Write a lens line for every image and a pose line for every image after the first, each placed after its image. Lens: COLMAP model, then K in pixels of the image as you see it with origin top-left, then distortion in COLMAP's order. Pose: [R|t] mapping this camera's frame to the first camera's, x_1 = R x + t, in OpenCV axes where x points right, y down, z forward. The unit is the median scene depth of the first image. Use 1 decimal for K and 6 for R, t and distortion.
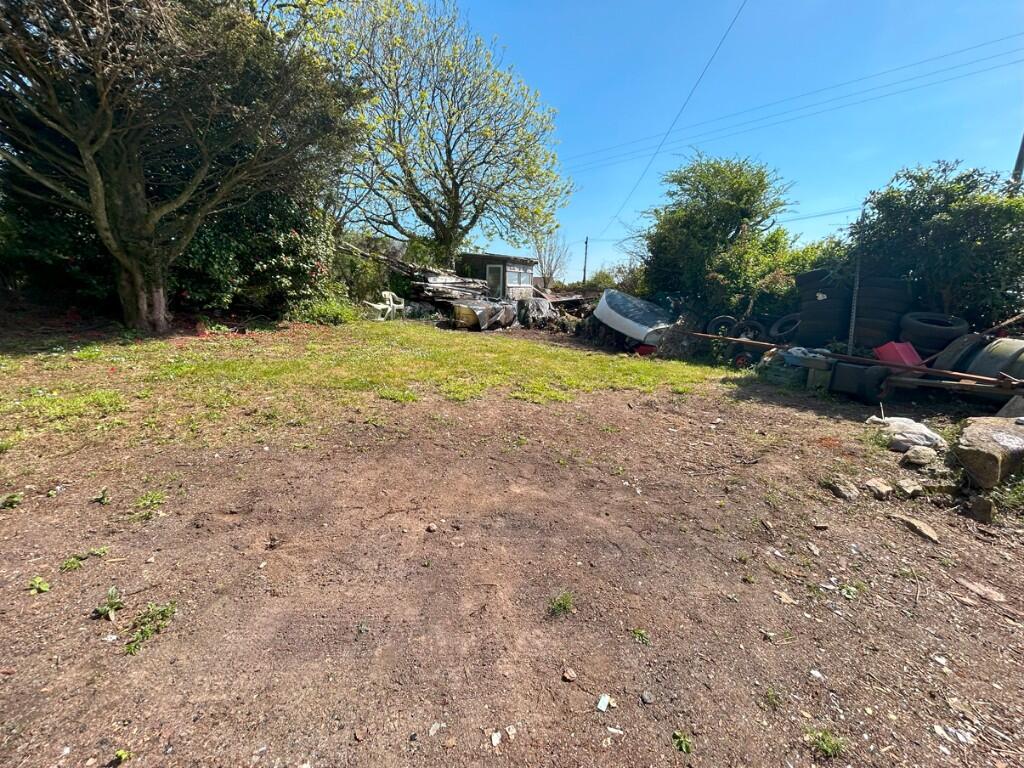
lens RADIAL K [[409.9, 0, 483.4], [0, 409.9, 393.2], [0, 0, 1]] dist [-0.007474, 0.001612]
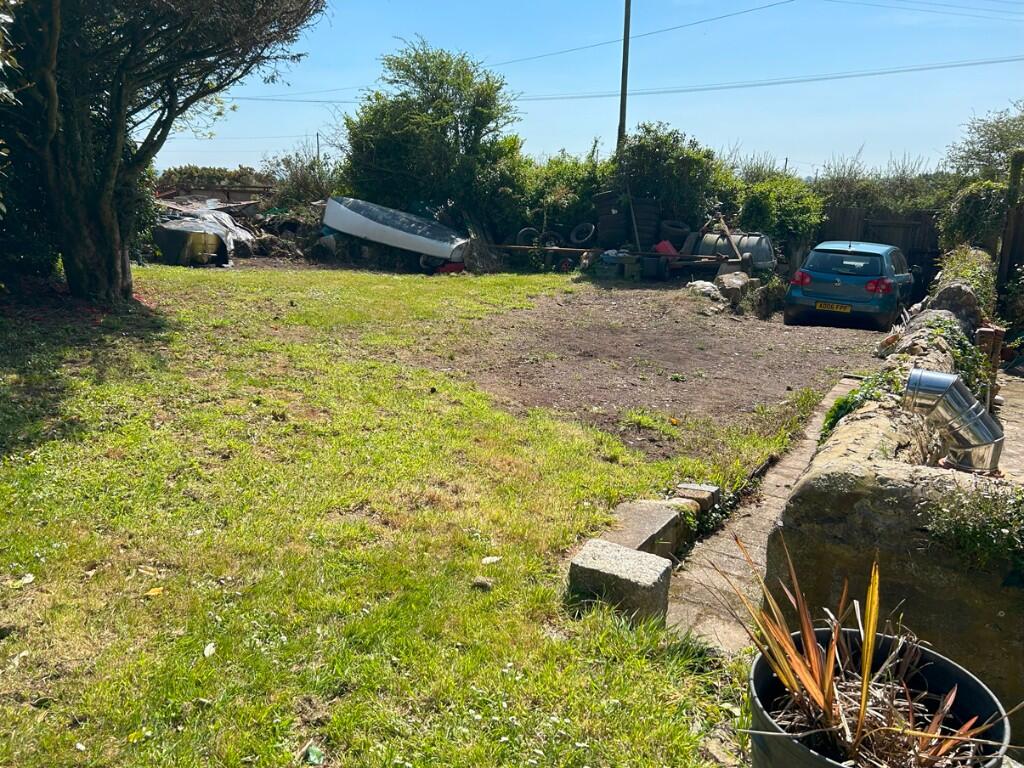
lens RADIAL K [[748.7, 0, 514.5], [0, 748.7, 387.2], [0, 0, 1]] dist [0.042601, -0.053841]
pose [[0.687245, -0.205347, 0.696798, -1.116607], [0.184800, 0.977078, 0.105679, 0.008912], [-0.702527, 0.056141, 0.709440, -0.447578]]
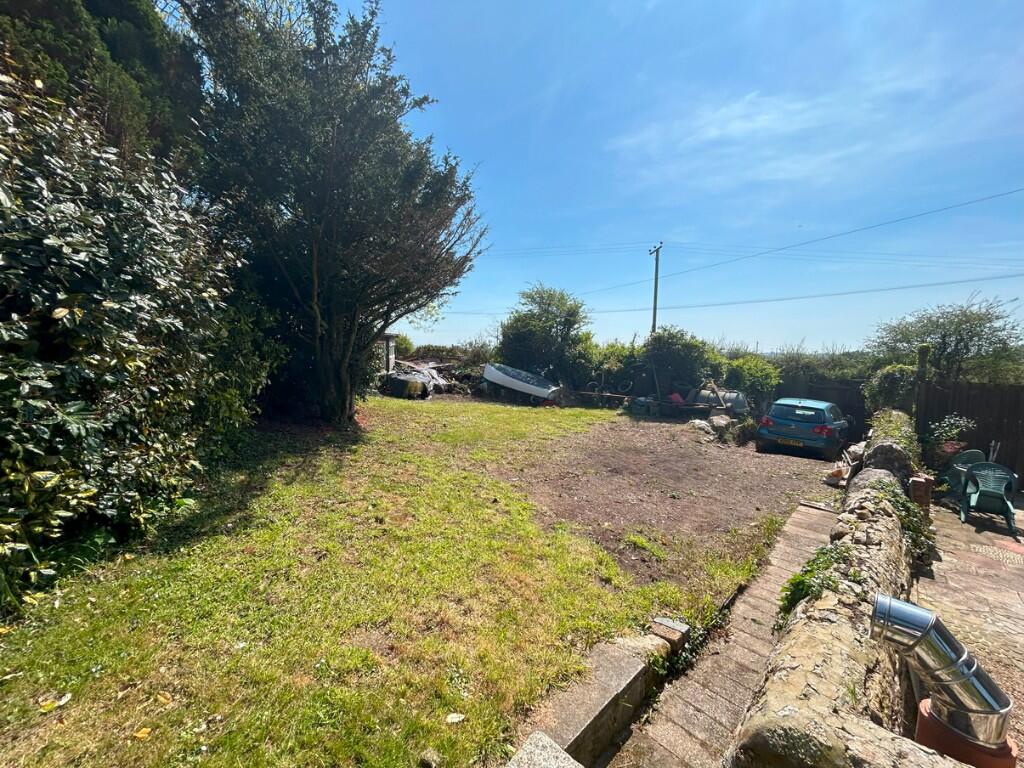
lens RADIAL K [[409.9, 0, 511.3], [0, 409.9, 383.9], [0, 0, 1]] dist [-0.007474, 0.001612]
pose [[0.820950, -0.047893, 0.568988, -0.972302], [0.136641, 0.984002, -0.114324, -0.022253], [-0.554410, 0.171601, 0.814360, -0.401345]]
